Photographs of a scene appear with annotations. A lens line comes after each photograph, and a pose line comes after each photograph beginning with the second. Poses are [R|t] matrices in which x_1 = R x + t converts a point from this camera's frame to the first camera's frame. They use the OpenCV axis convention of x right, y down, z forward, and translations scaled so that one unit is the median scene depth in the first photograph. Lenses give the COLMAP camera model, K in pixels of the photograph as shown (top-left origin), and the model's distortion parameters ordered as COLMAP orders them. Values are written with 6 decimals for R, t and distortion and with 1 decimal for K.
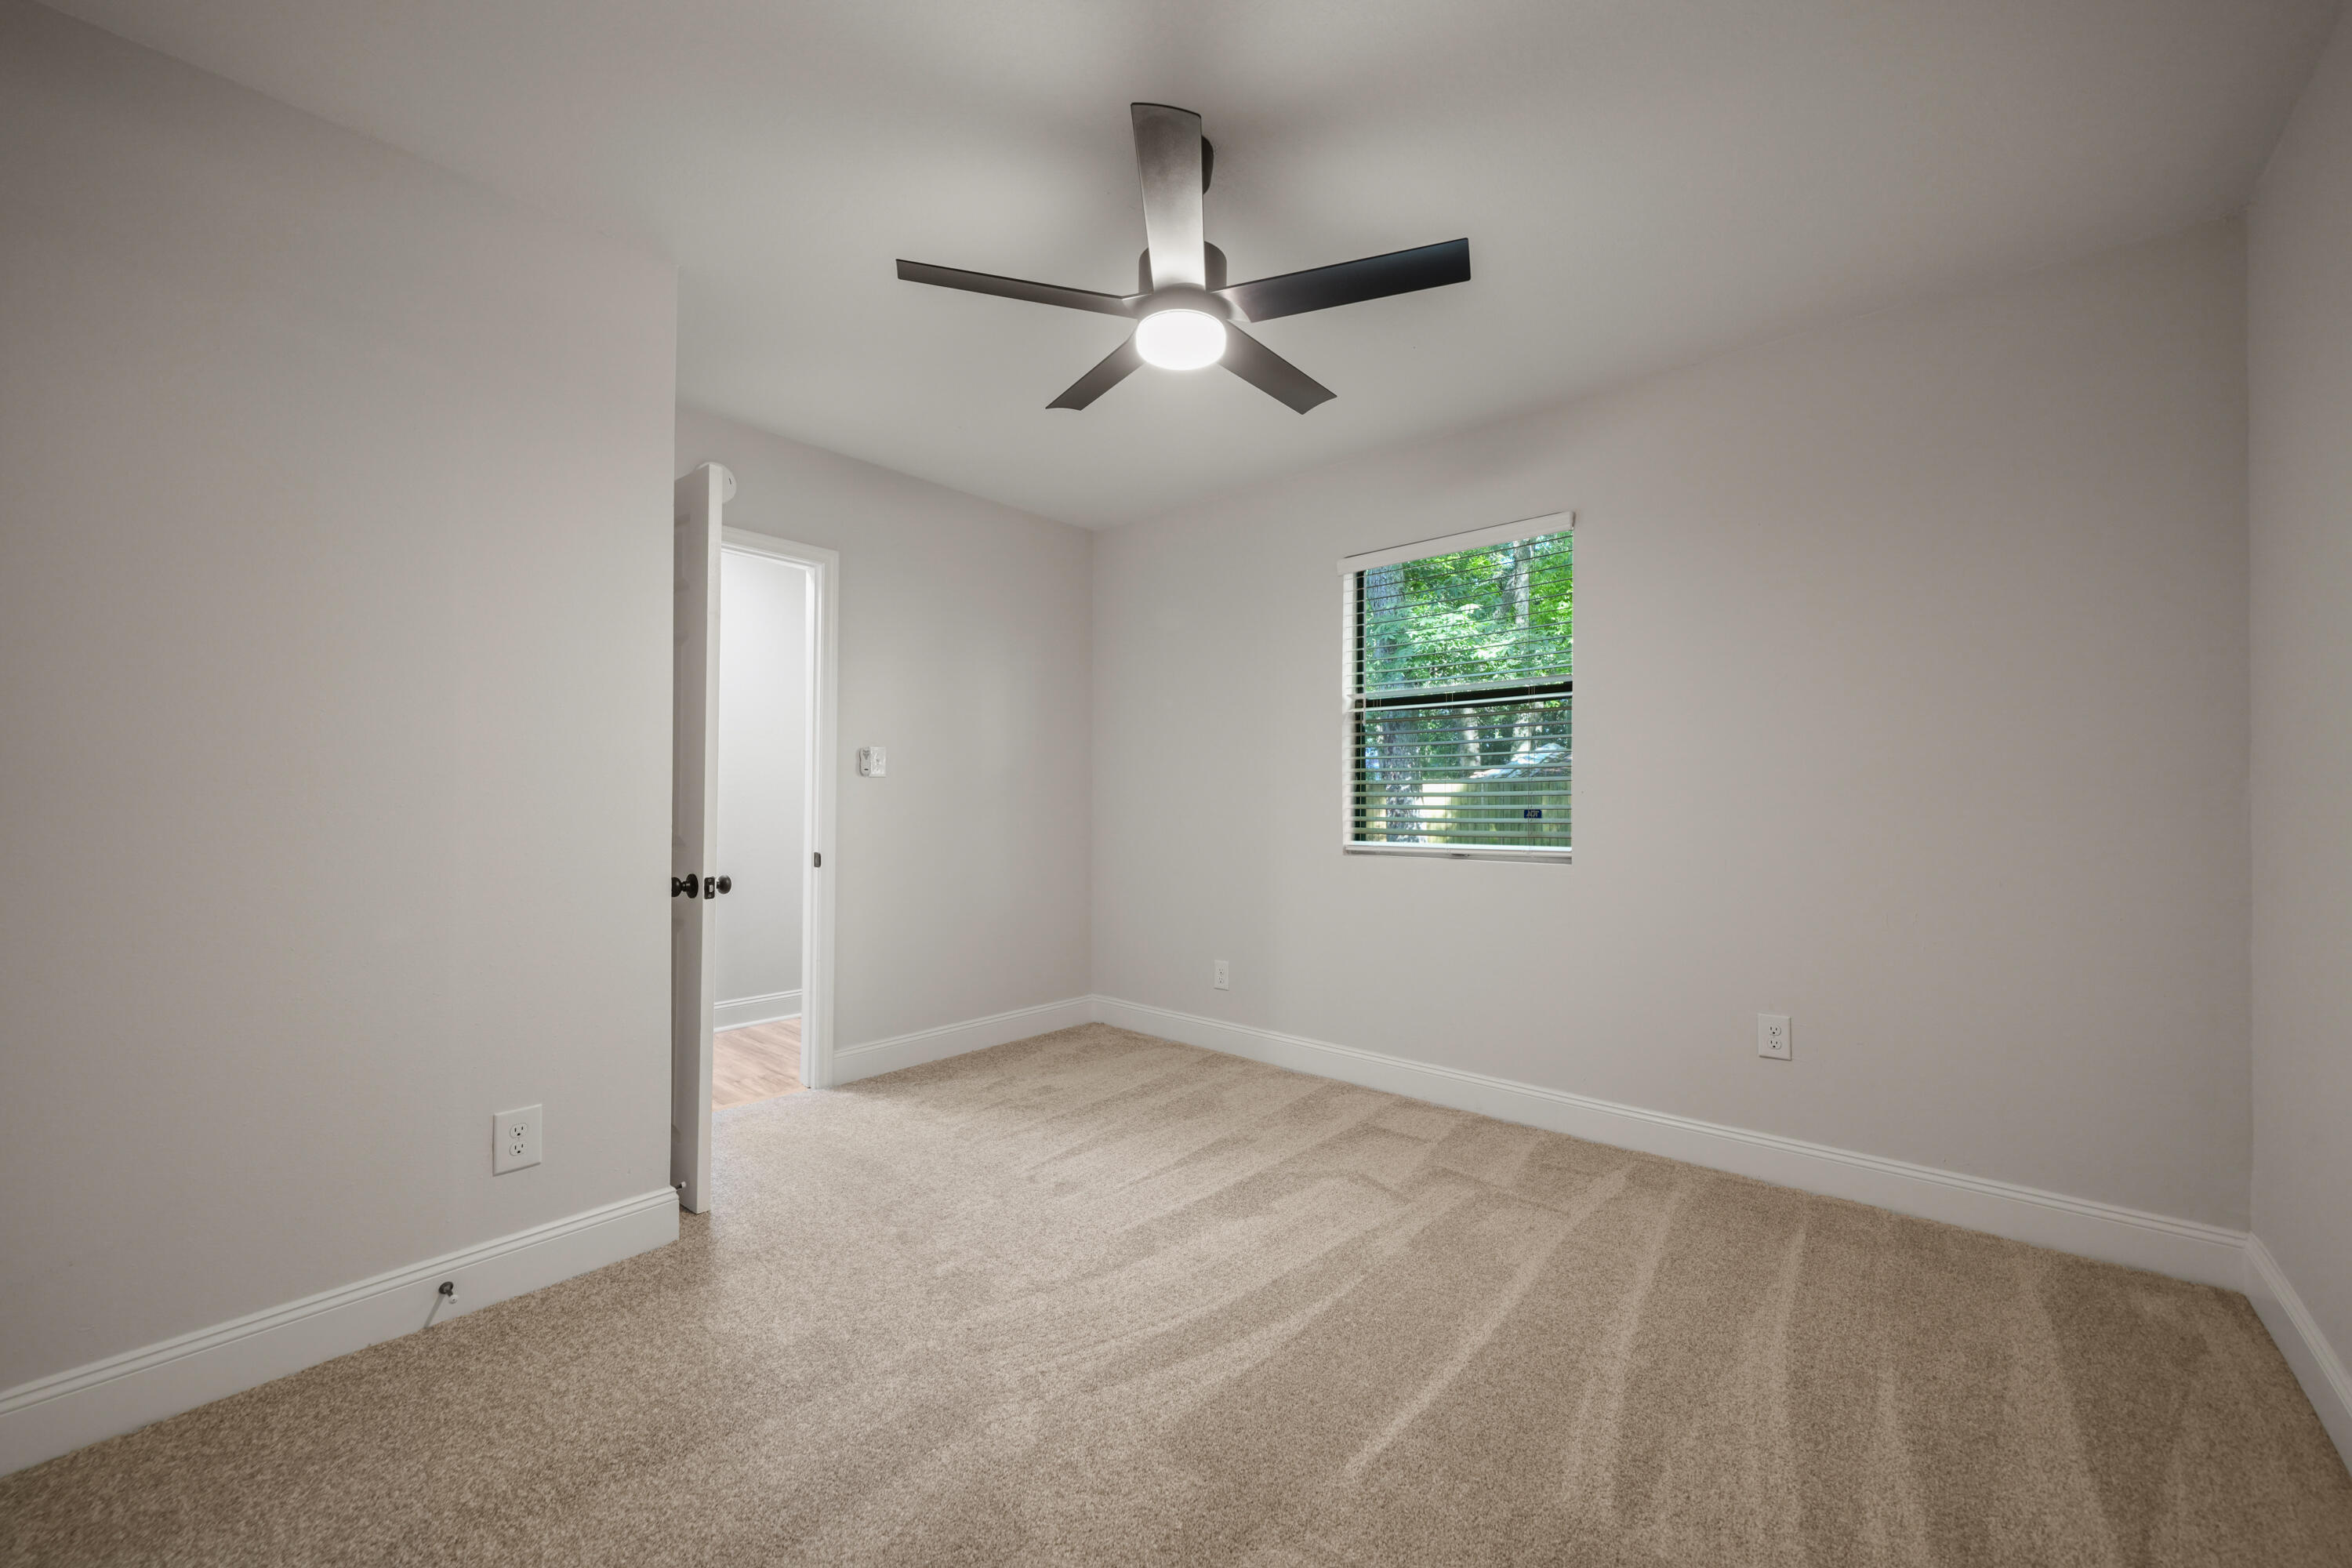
lens RADIAL K [[902.9, 0, 1177.5], [0, 902.9, 787.3], [0, 0, 1]] dist [0.002055, -0.000370]
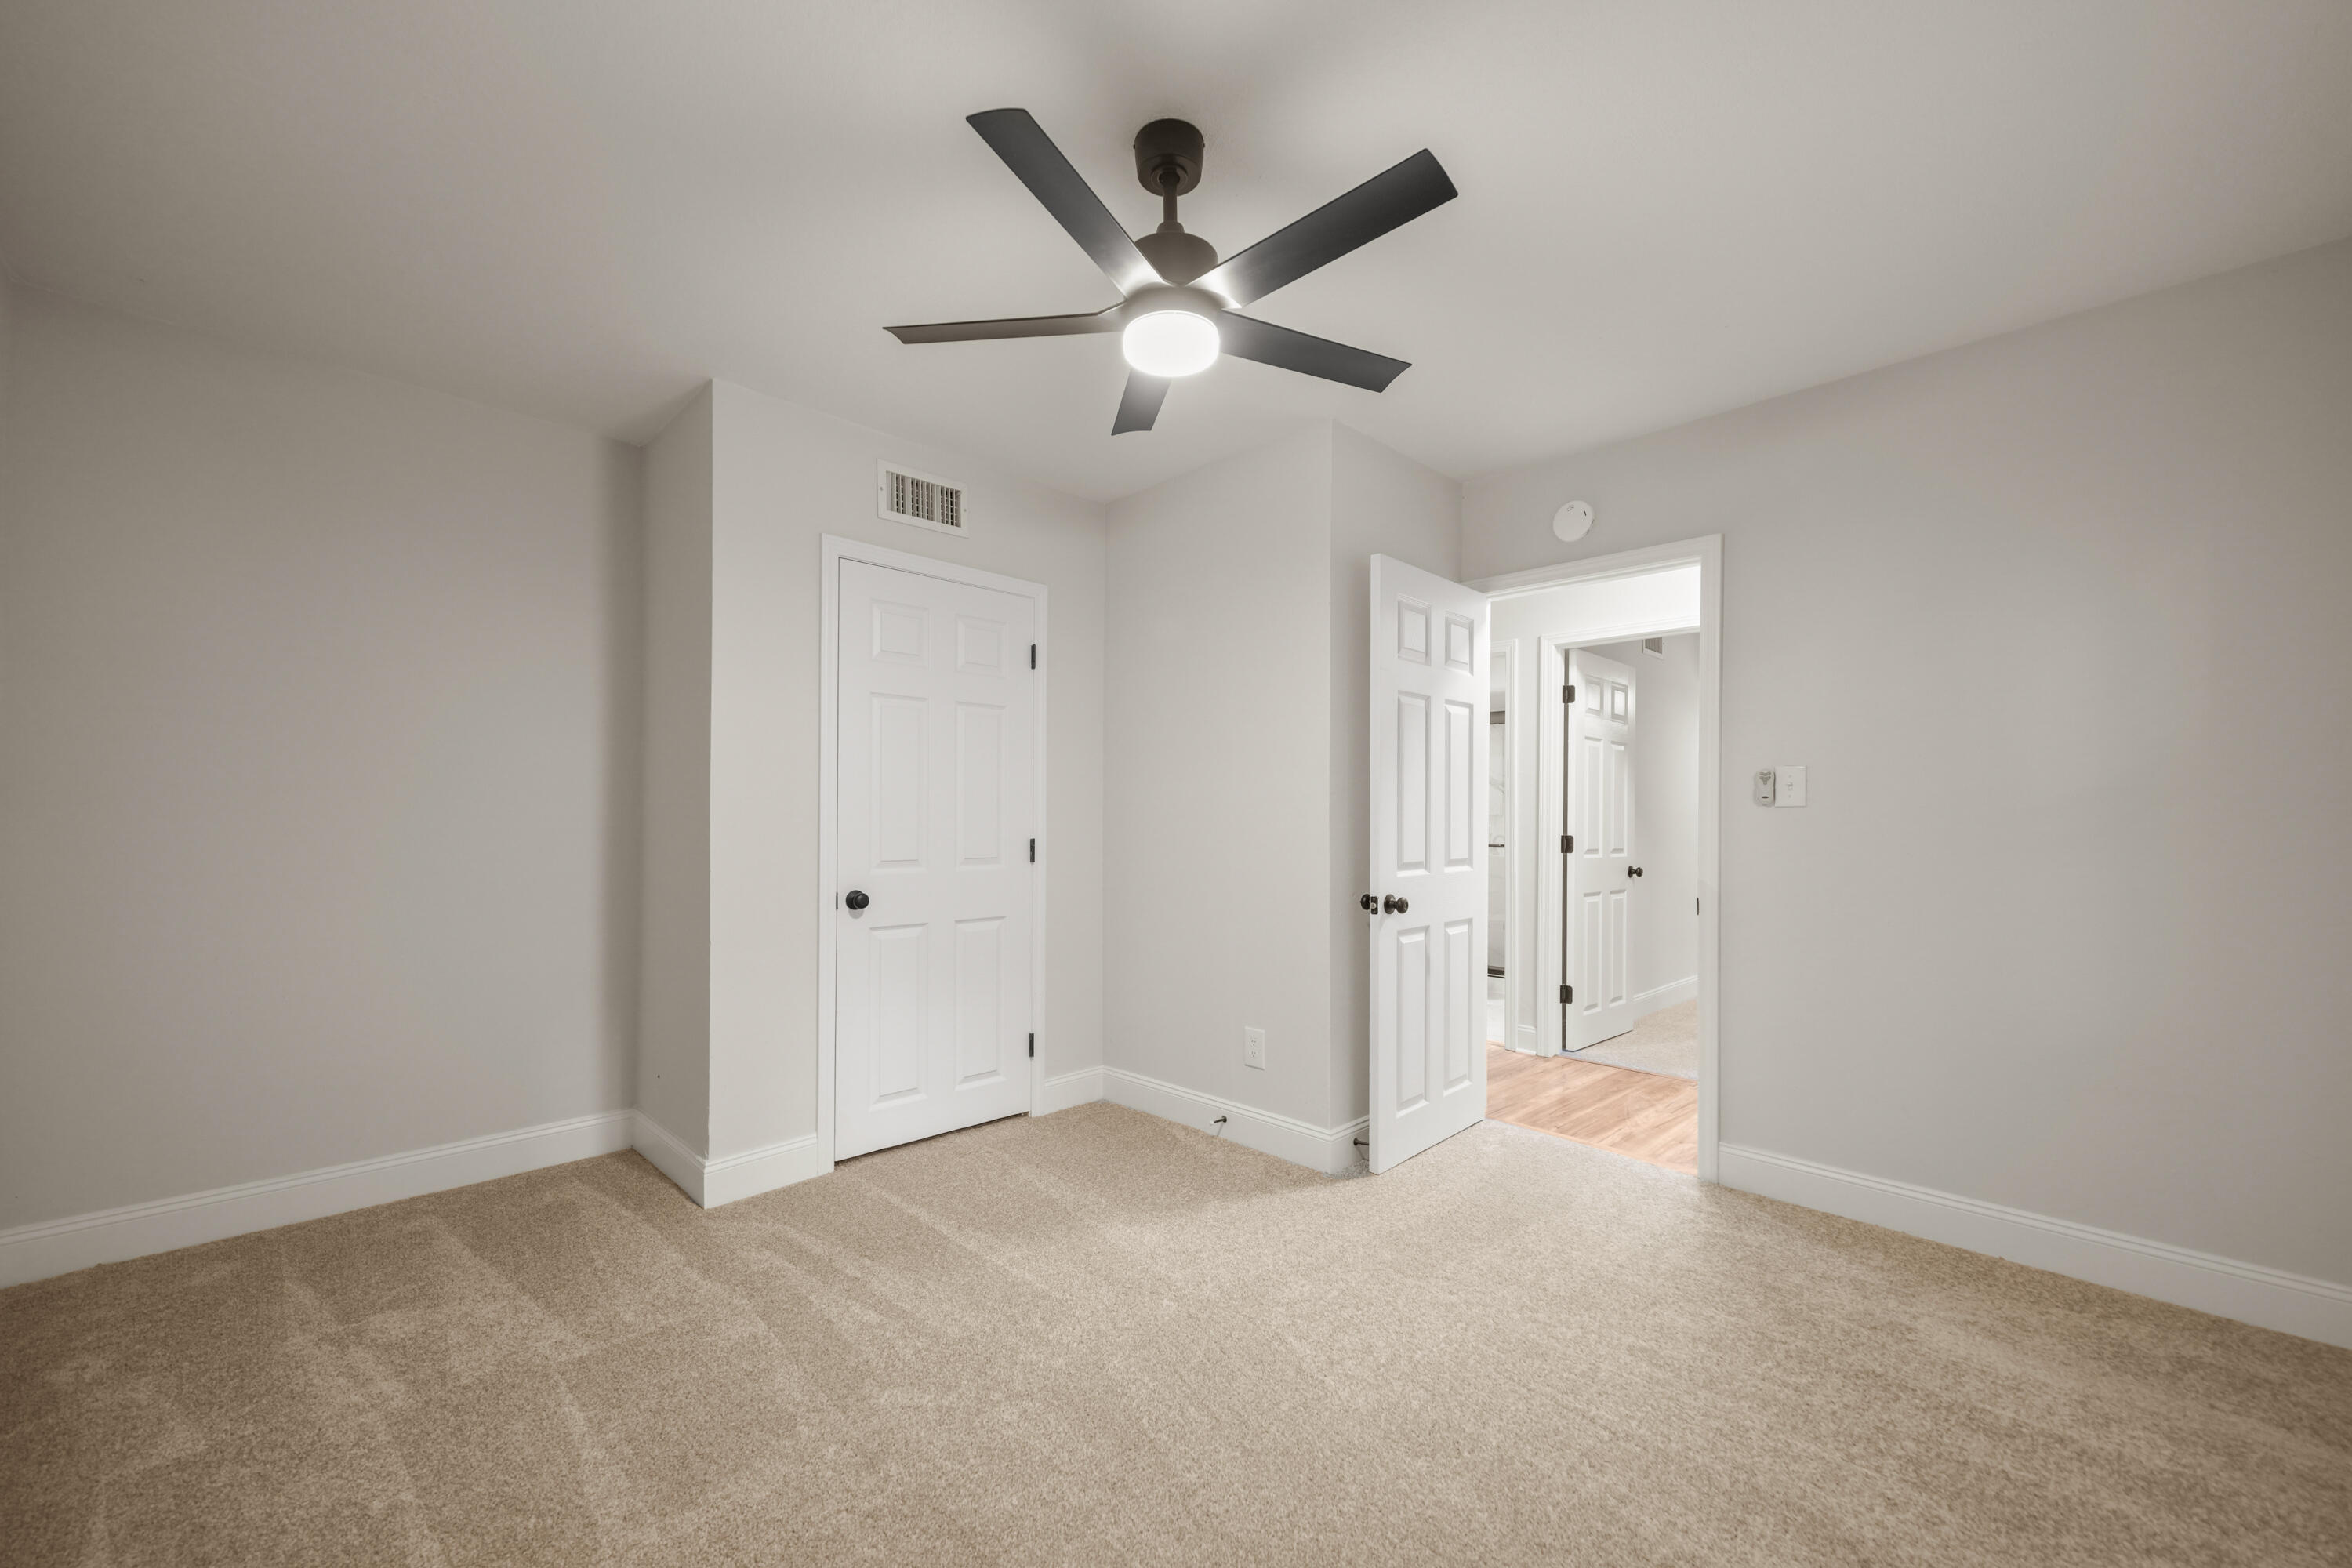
lens RADIAL K [[916.6, 0, 1186.5], [0, 916.6, 826.6], [0, 0, 1]] dist [0.049123, -0.000072]
pose [[-0.072306, -0.008930, -0.997343, 0.708411], [0.003911, 0.999950, -0.009237, 0.015855], [0.997375, -0.004568, -0.072267, 0.808937]]
